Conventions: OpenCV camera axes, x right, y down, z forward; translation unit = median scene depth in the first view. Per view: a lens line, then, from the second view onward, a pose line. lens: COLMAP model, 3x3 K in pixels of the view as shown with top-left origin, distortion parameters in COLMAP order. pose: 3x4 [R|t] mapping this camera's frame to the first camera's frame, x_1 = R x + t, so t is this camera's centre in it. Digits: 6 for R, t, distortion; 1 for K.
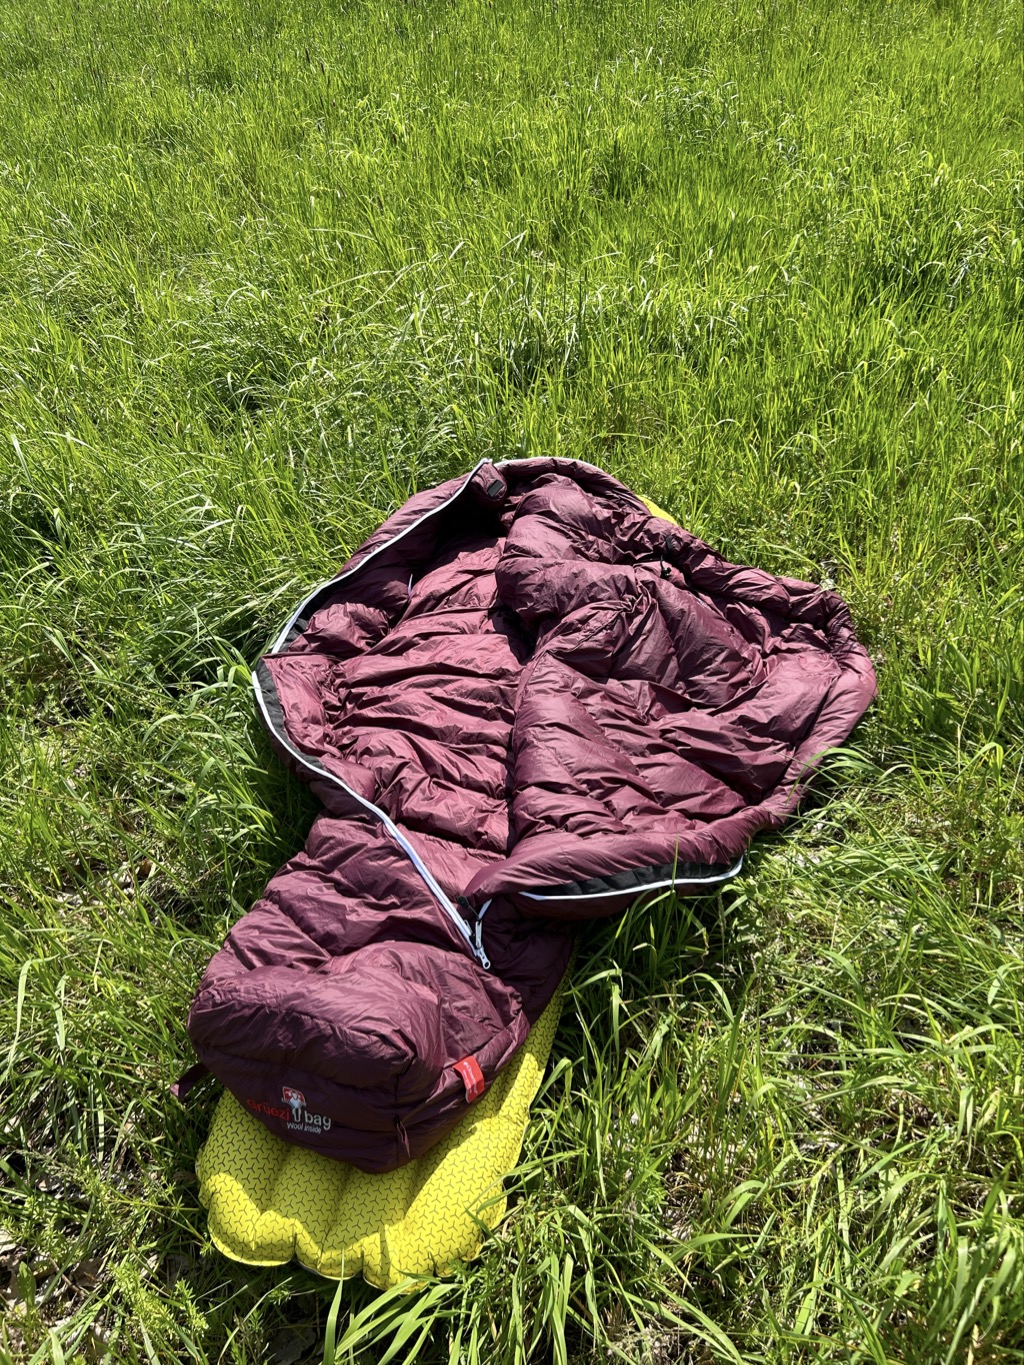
lens RADIAL K [[1035.1, 0, 515.3], [0, 1035.1, 679.2], [0, 0, 1]] dist [0.022138, -0.032802]
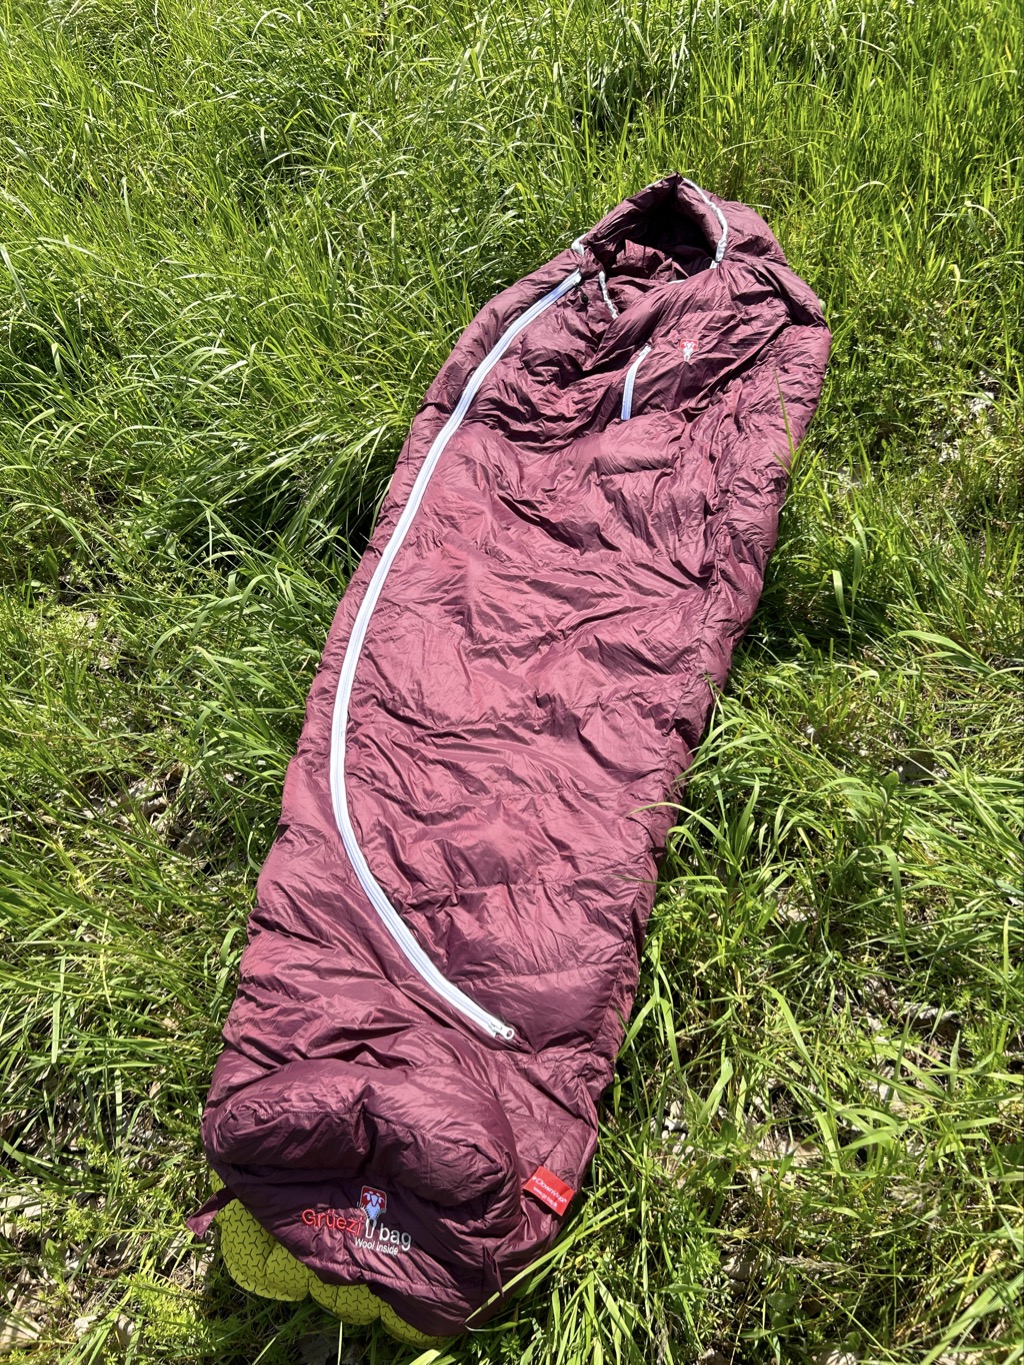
lens RADIAL K [[1035.1, 0, 515.7], [0, 1035.1, 682.3], [0, 0, 1]] dist [0.022138, -0.032802]
pose [[0.993890, 0.015029, -0.109345, 0.027909], [0.014139, 0.965187, 0.261177, -0.090756], [0.109463, -0.261128, 0.959078, 0.119385]]
